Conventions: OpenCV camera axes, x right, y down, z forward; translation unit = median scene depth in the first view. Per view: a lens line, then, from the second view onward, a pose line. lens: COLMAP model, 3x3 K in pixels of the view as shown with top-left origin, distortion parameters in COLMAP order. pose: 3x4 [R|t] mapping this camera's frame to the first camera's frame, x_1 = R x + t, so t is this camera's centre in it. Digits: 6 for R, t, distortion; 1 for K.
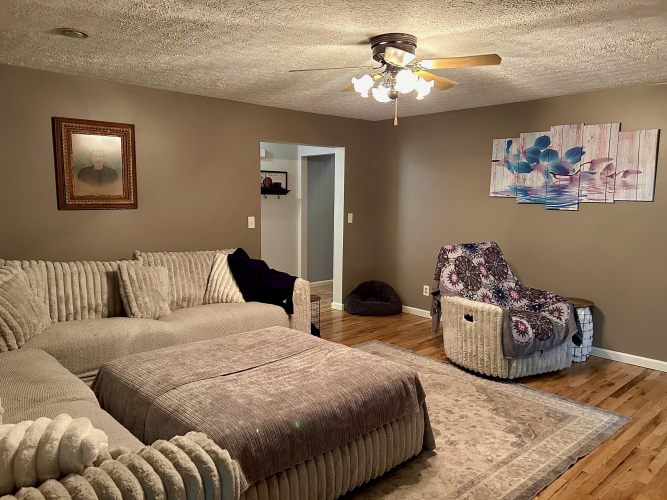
lens RADIAL K [[503.4, 0, 331.2], [0, 503.4, 251.7], [0, 0, 1]] dist [0.045803, -0.057510]
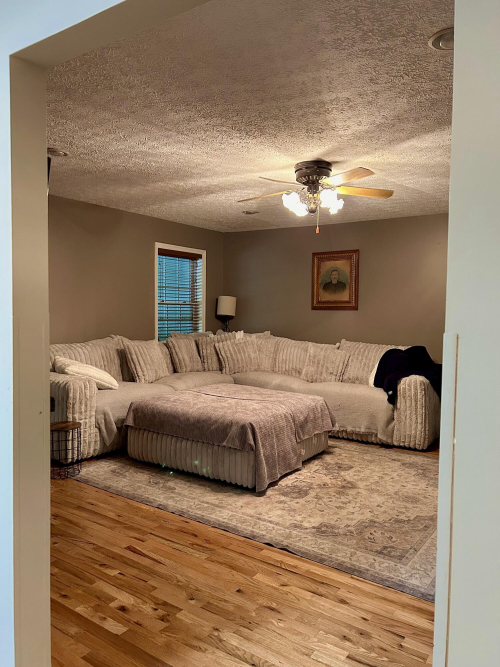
lens RADIAL K [[503.4, 0, 245.2], [0, 503.4, 331.2], [0, 0, 1]] dist [0.045803, -0.057510]
pose [[0.214895, 0.037008, -0.975936, 1.202561], [-0.118328, 0.992907, 0.011596, -0.011352], [0.969442, 0.112988, 0.217750, 0.565675]]
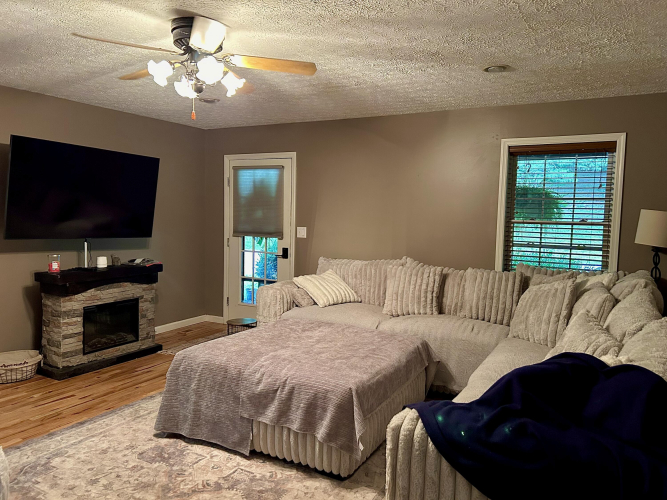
lens RADIAL K [[503.4, 0, 344.1], [0, 503.4, 249.7], [0, 0, 1]] dist [0.045803, -0.057510]
pose [[-0.942430, -0.009102, -0.334281, 0.164501], [-0.070391, 0.982632, 0.171694, -0.185944], [0.326912, 0.185340, -0.926703, 1.802040]]
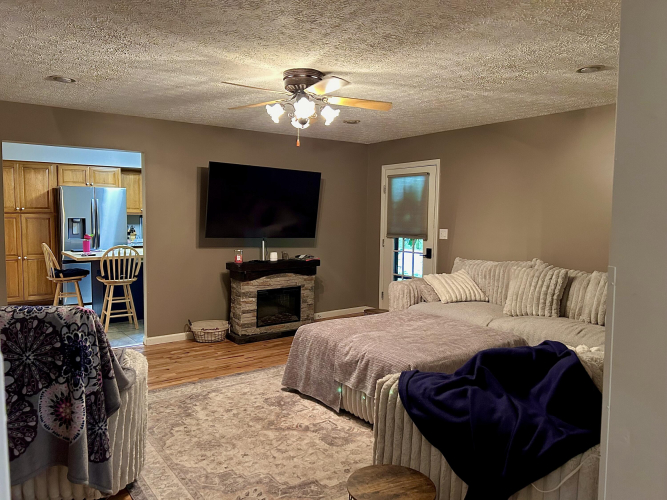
lens RADIAL K [[503.4, 0, 338.7], [0, 503.4, 248.8], [0, 0, 1]] dist [0.045803, -0.057510]
pose [[-0.995062, -0.029288, 0.094834, -0.065926], [-0.011725, 0.983469, 0.180697, -0.213918], [-0.098558, 0.178693, -0.978956, 1.996435]]
